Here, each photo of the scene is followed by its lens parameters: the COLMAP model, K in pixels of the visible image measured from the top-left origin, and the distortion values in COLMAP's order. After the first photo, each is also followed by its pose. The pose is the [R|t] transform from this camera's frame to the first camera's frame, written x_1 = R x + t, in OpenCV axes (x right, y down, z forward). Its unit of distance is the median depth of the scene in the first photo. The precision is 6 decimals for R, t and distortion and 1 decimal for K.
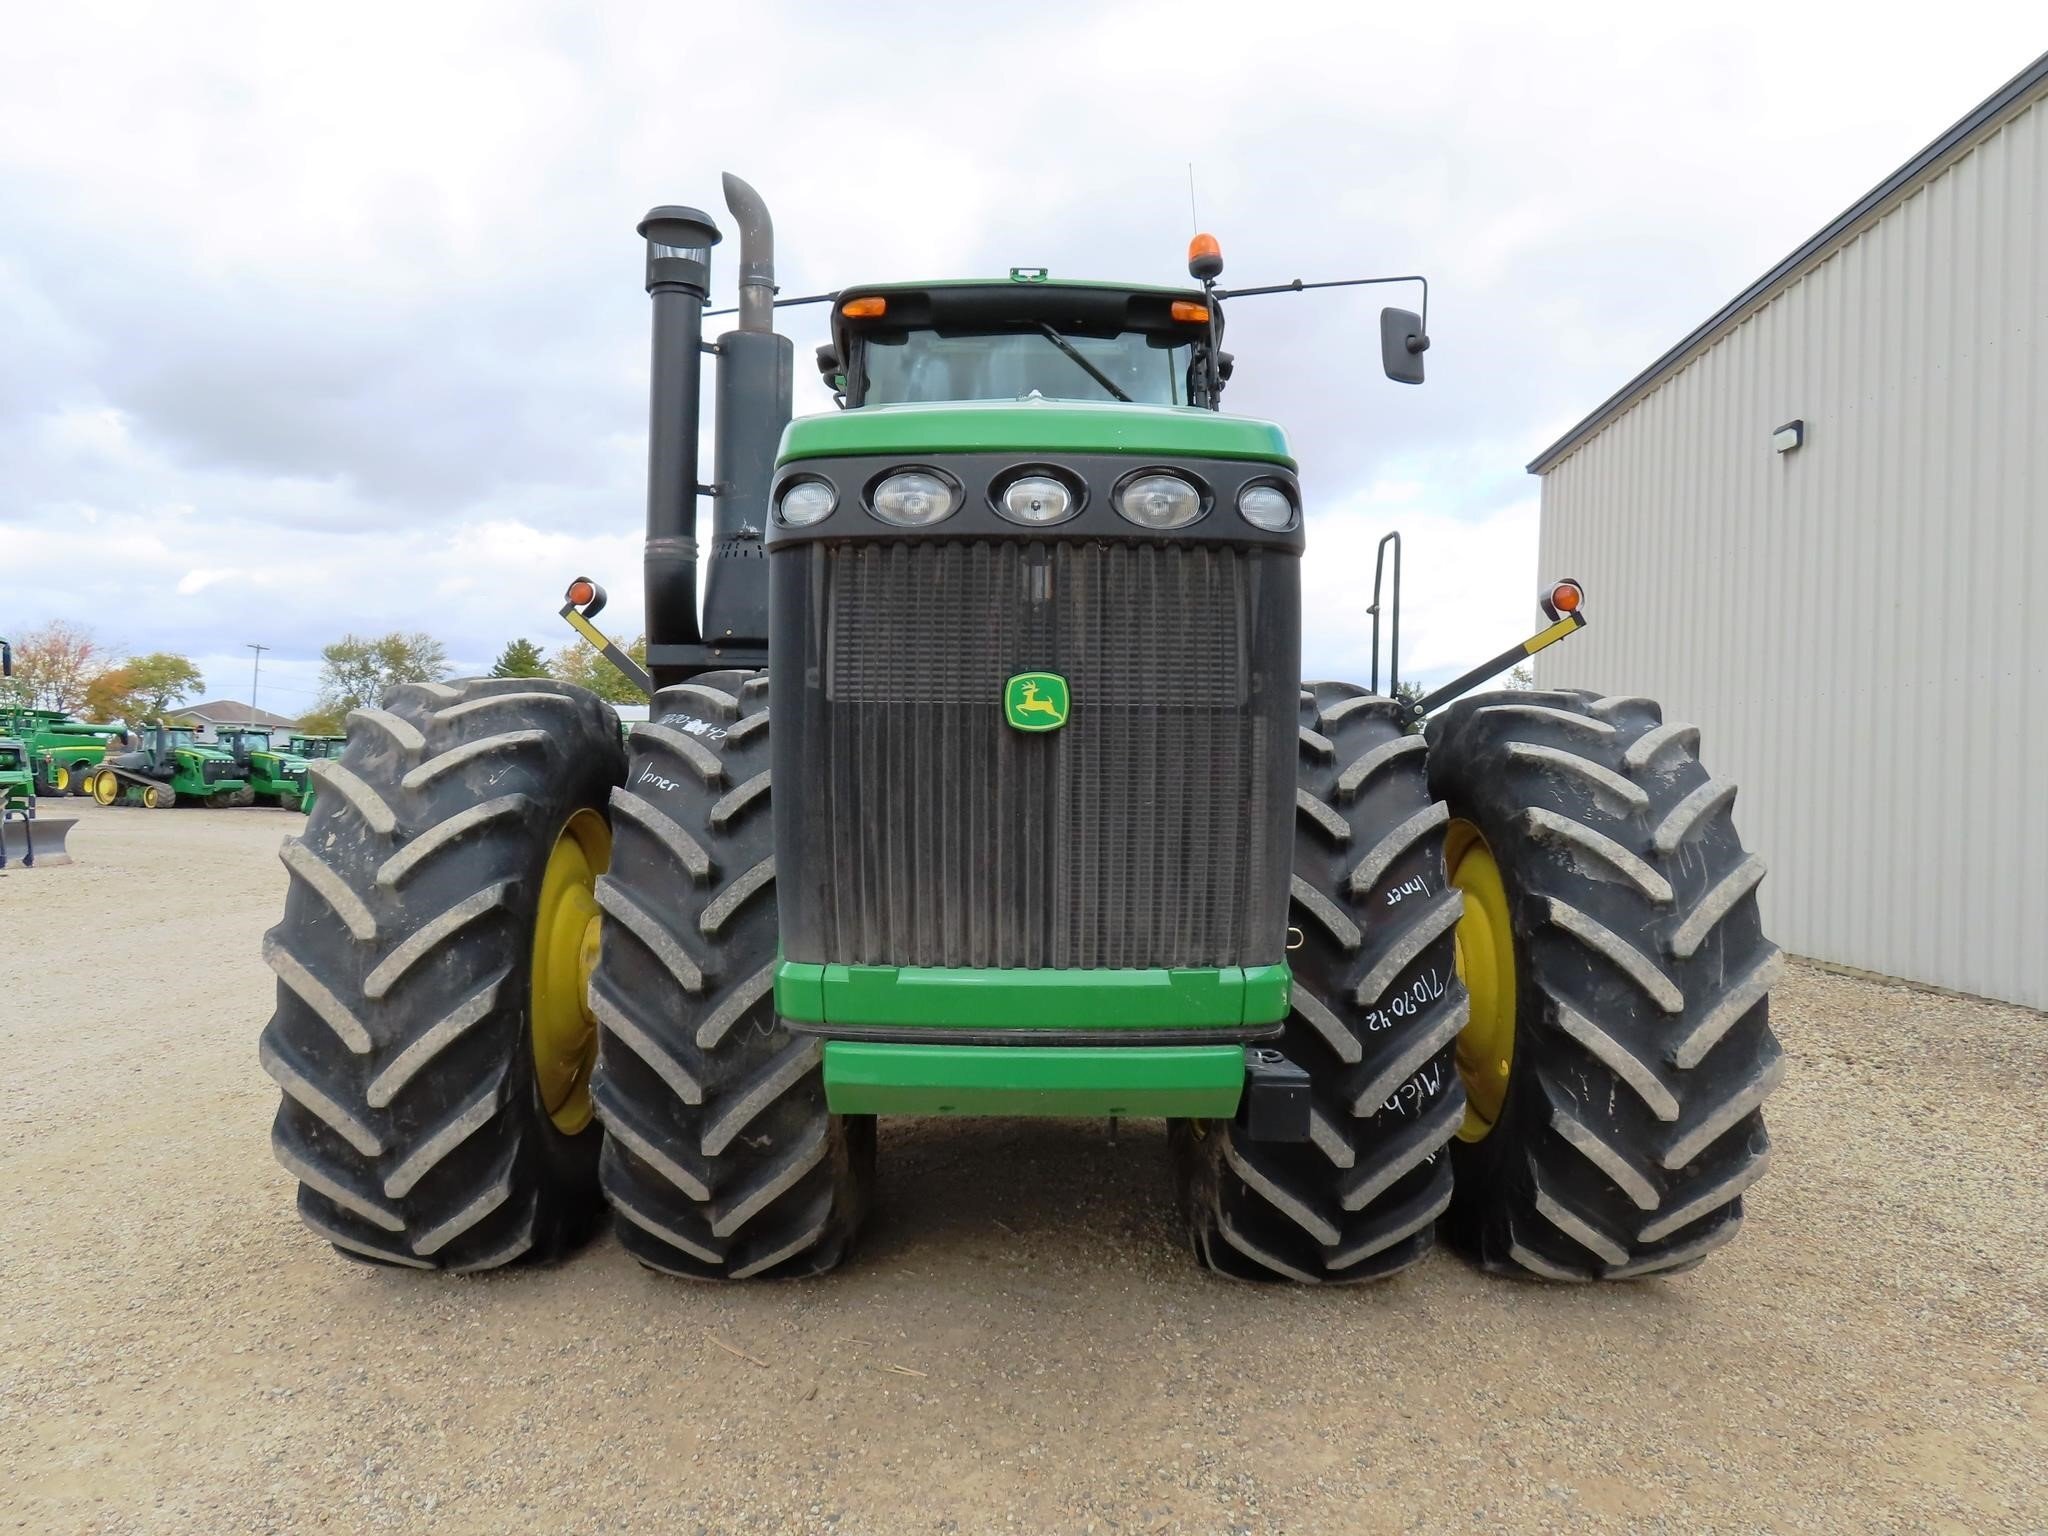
lens RADIAL K [[1487.9, 0, 1026.2], [0, 1487.9, 758.7], [0, 0, 1]] dist [-0.001520, 0.002438]
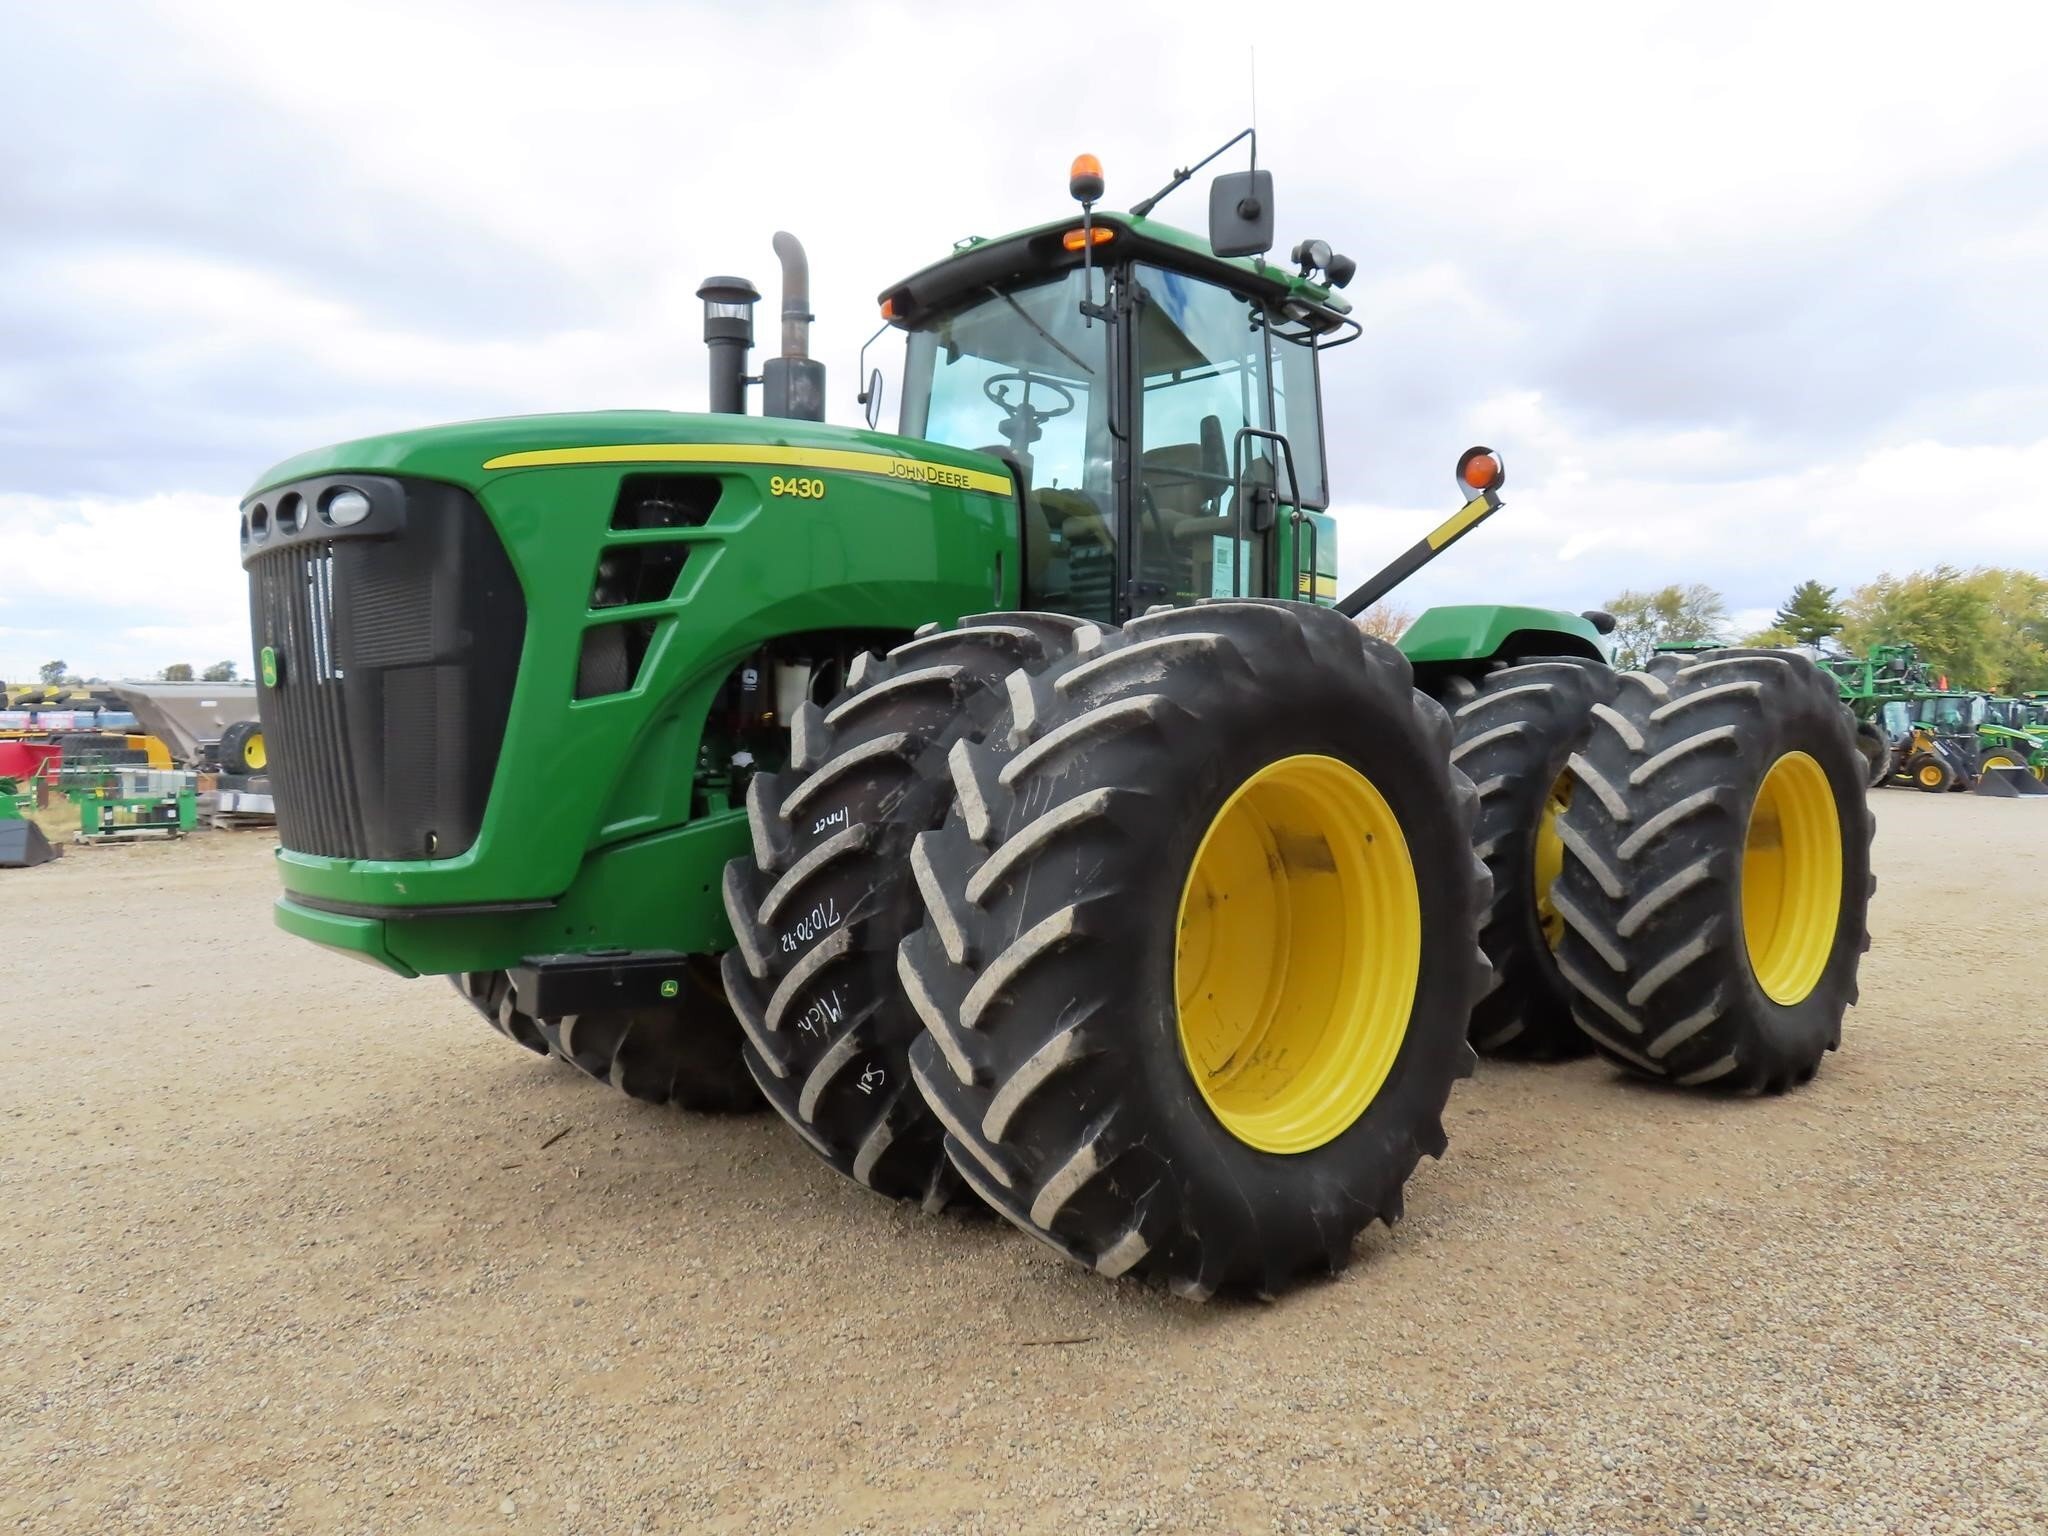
lens RADIAL K [[1494.8, 0, 1023.7], [0, 1494.8, 755.7], [0, 0, 1]] dist [0.005394, 0.001066]
pose [[0.657023, -0.000262, -0.753870, 1.106386], [0.022258, 0.999571, 0.019051, 0.026982], [0.753542, -0.029297, 0.656747, 0.422961]]
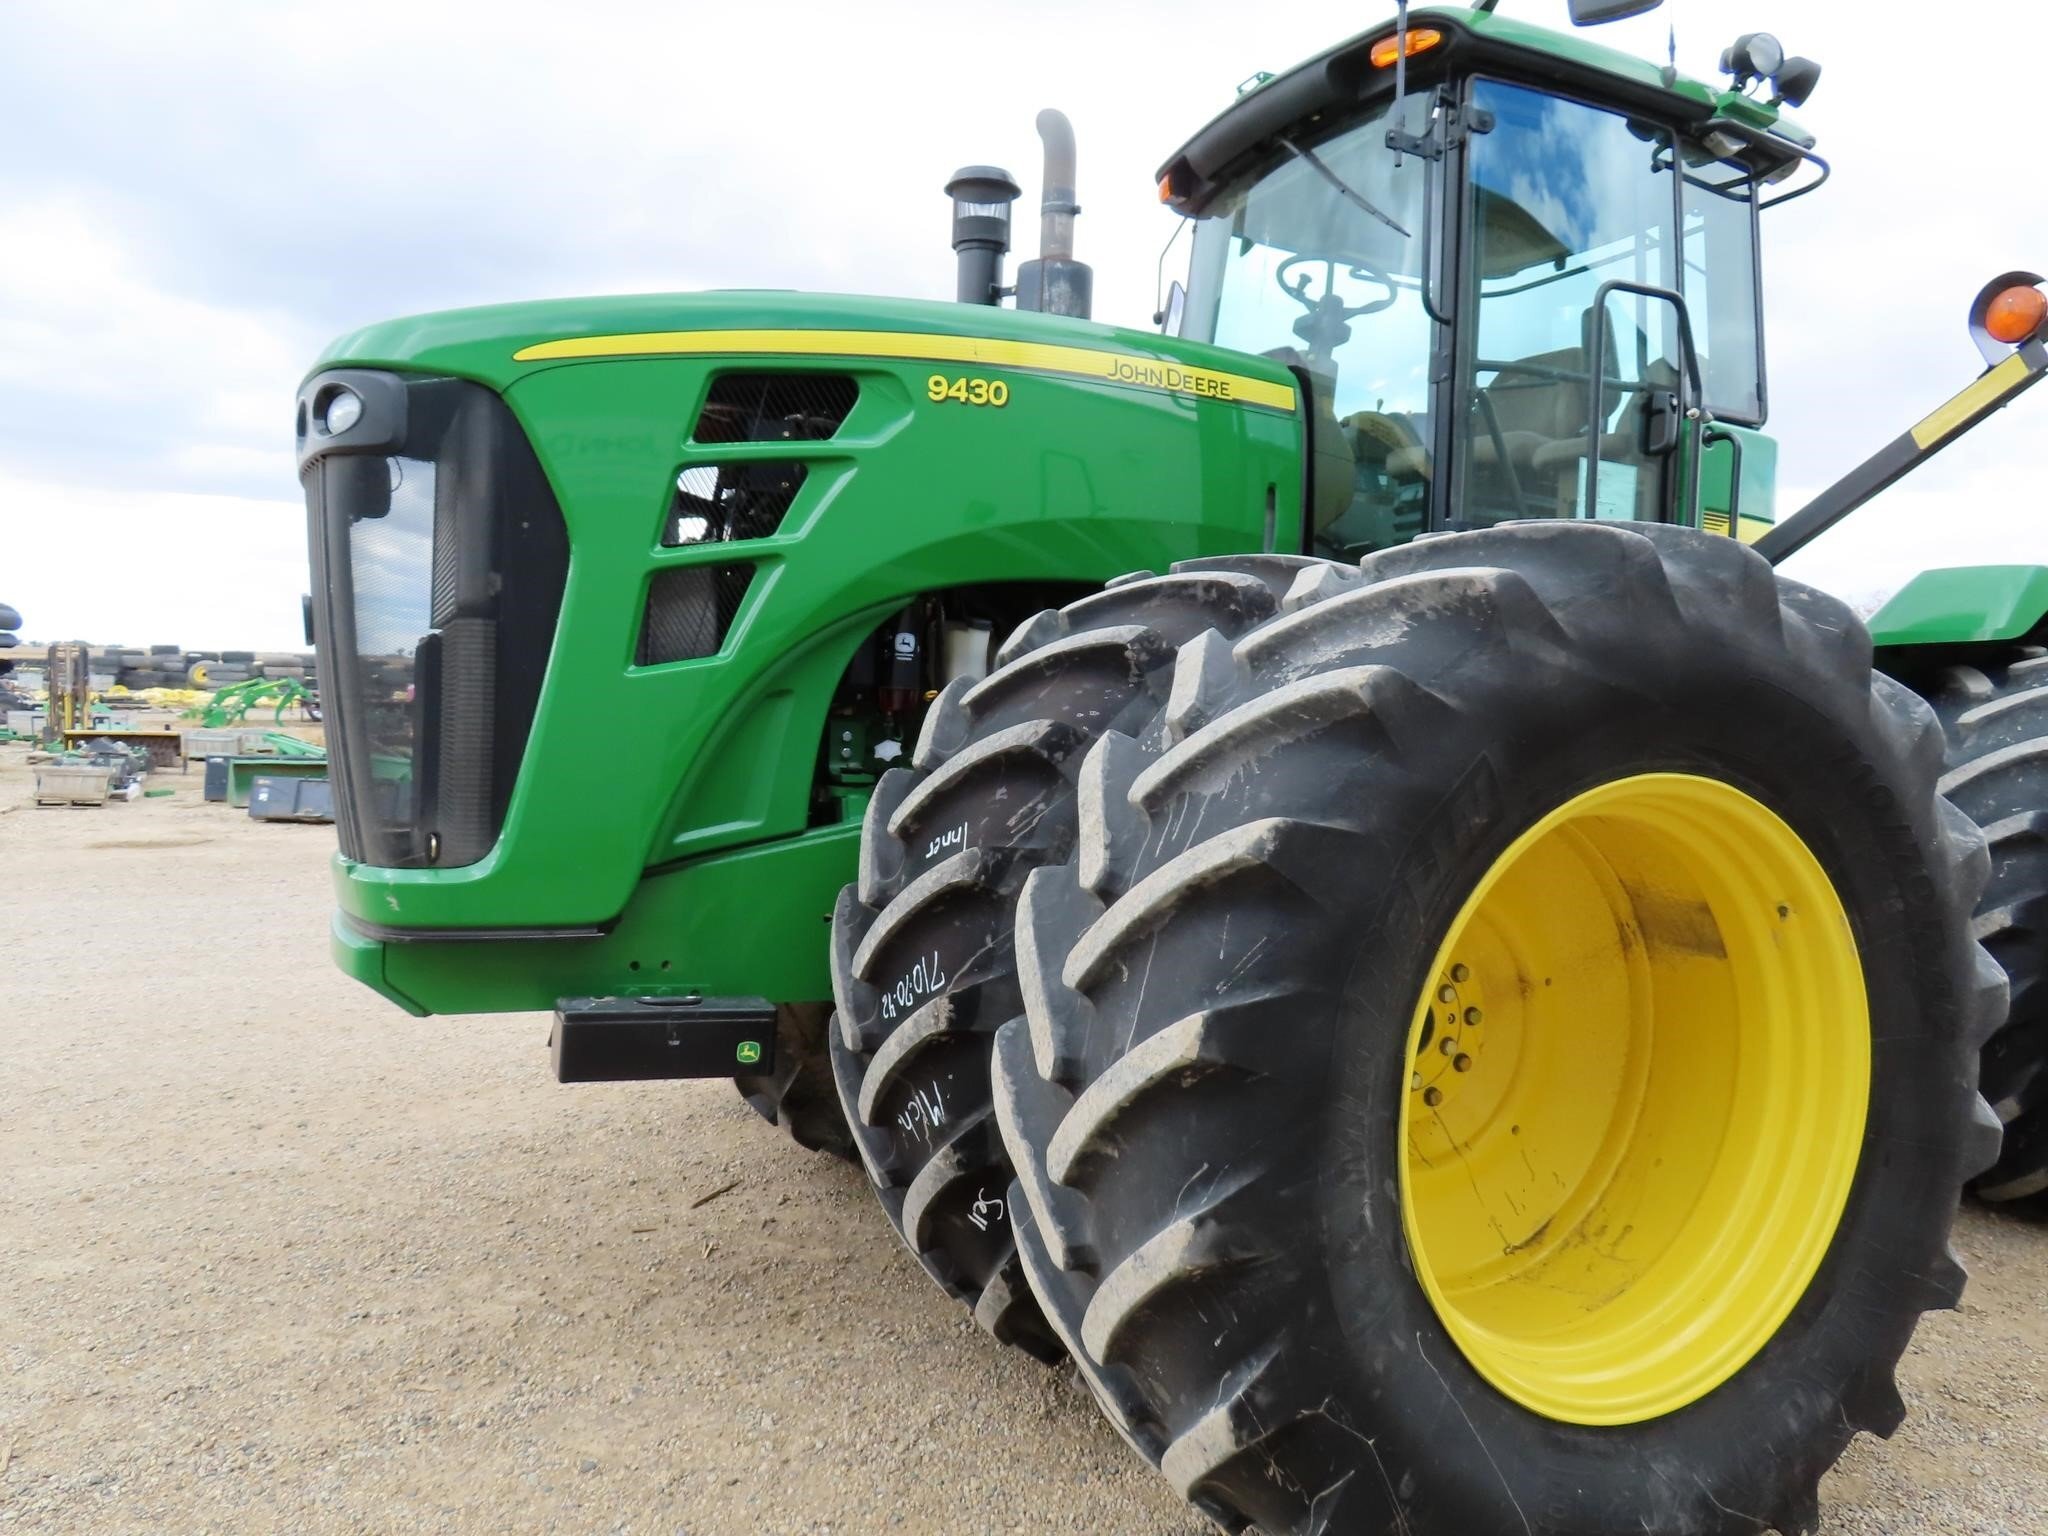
lens RADIAL K [[1483.2, 0, 1027.0], [0, 1483.2, 764.1], [0, 0, 1]] dist [0.000234, 0.008454]
pose [[0.419603, 0.026527, -0.907320, 0.920139], [-0.006507, 0.999635, 0.026216, 0.031334], [0.907684, -0.005096, 0.419623, 0.725072]]
